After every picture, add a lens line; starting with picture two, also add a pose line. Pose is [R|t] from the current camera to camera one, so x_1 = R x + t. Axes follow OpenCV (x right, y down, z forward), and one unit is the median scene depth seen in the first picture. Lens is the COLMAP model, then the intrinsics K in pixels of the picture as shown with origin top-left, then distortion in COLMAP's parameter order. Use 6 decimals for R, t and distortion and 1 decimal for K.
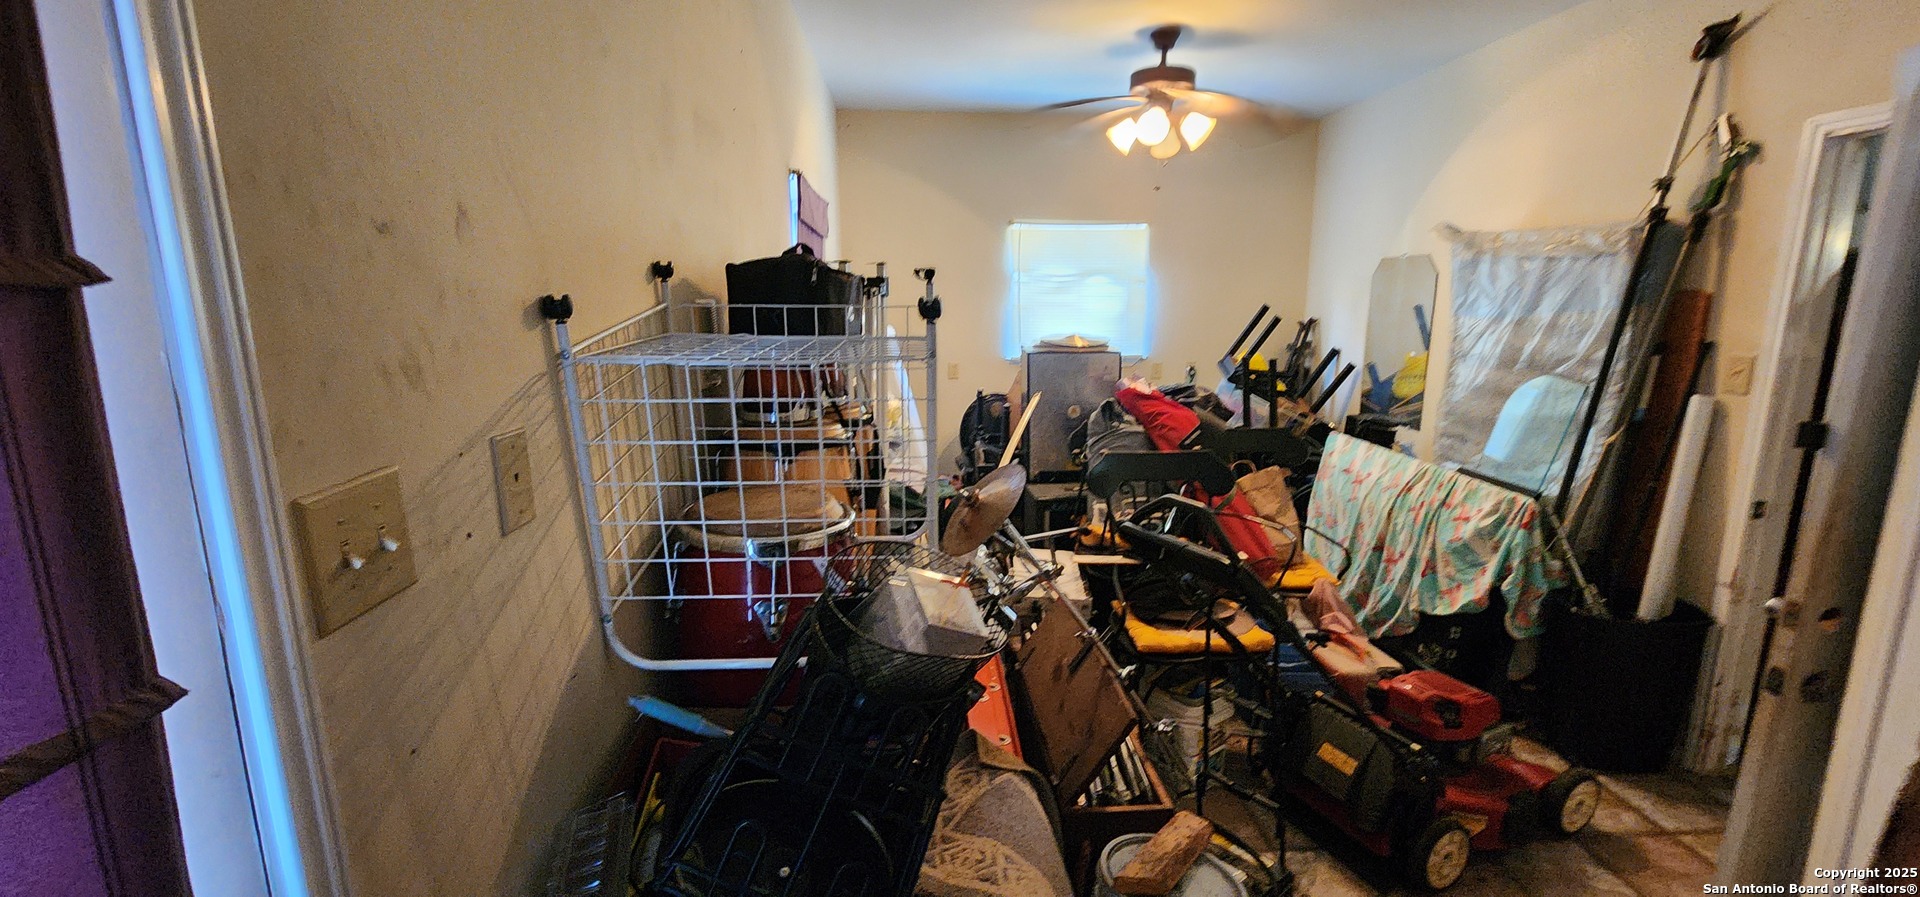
lens RADIAL K [[811.3, 0, 958.7], [0, 811.3, 452.0], [0, 0, 1]] dist [0.001296, 0.000615]
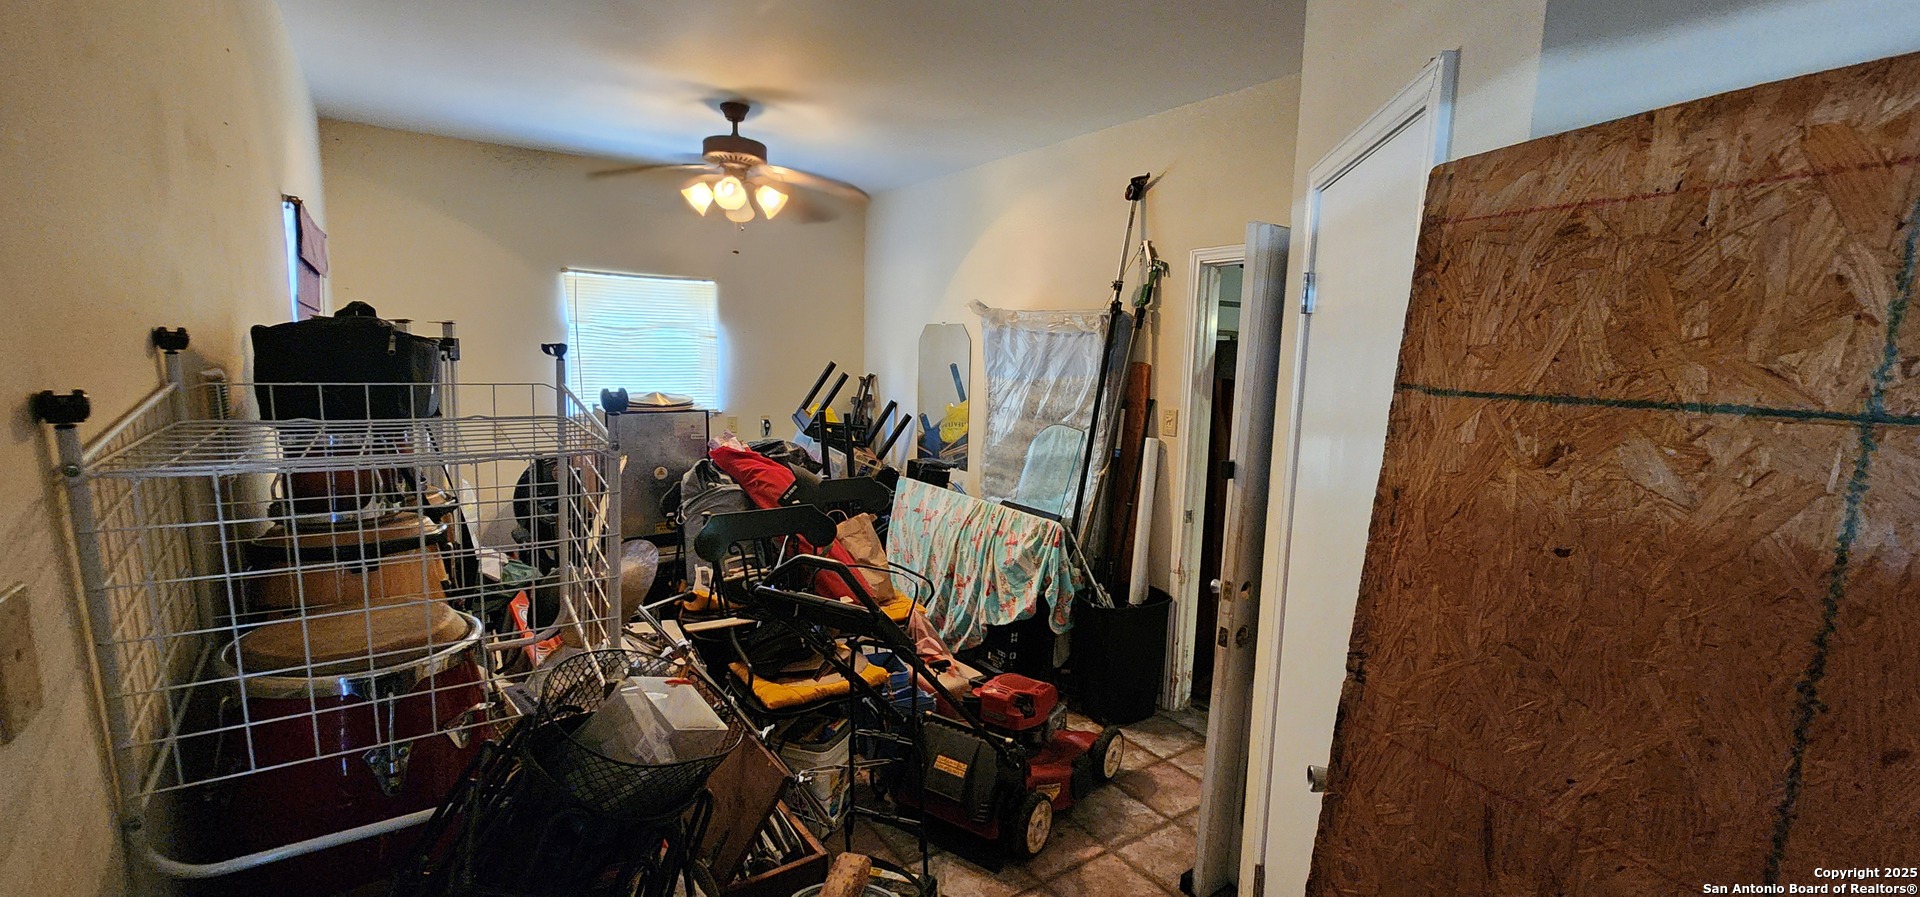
lens RADIAL K [[821.8, 0, 957.9], [0, 821.8, 450.4], [0, 0, 1]] dist [0.002879, 0.000167]
pose [[0.847364, -0.049014, 0.528746, -0.099489], [0.076567, 0.996603, -0.030322, -0.026681], [-0.525463, 0.066178, 0.848239, -0.018088]]
